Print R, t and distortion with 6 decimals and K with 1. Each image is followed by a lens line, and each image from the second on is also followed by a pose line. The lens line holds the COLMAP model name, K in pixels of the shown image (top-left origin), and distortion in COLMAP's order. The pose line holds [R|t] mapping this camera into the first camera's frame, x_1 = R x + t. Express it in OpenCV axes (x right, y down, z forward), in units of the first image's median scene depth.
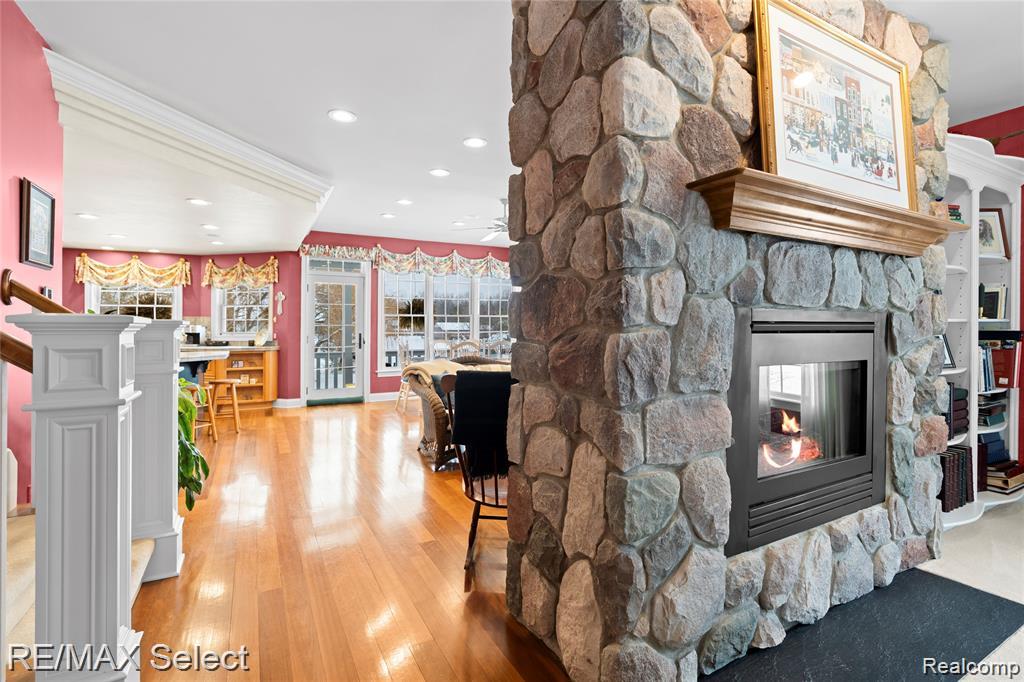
lens RADIAL K [[479.8, 0, 521.7], [0, 479.8, 326.6], [0, 0, 1]] dist [-0.022218, 0.000292]
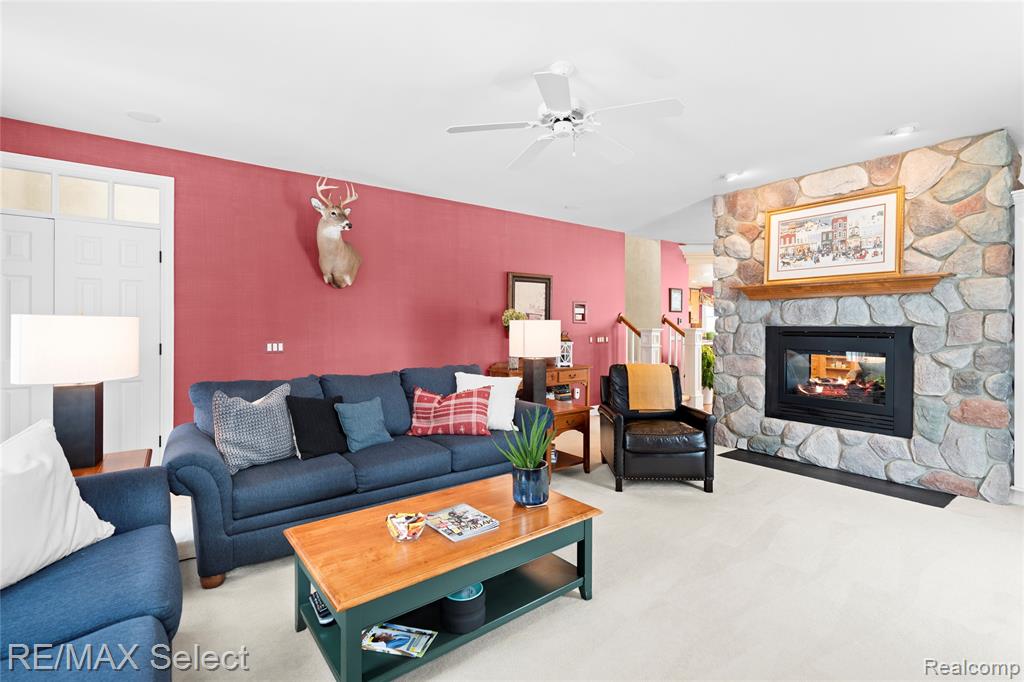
lens RADIAL K [[479.8, 0, 521.7], [0, 479.8, 326.6], [0, 0, 1]] dist [-0.022218, 0.000292]
pose [[0.165231, 0.001958, -0.986253, 2.903882], [-0.001165, 0.999998, 0.001790, -0.041384], [0.986254, 0.000853, 0.165233, -0.857653]]
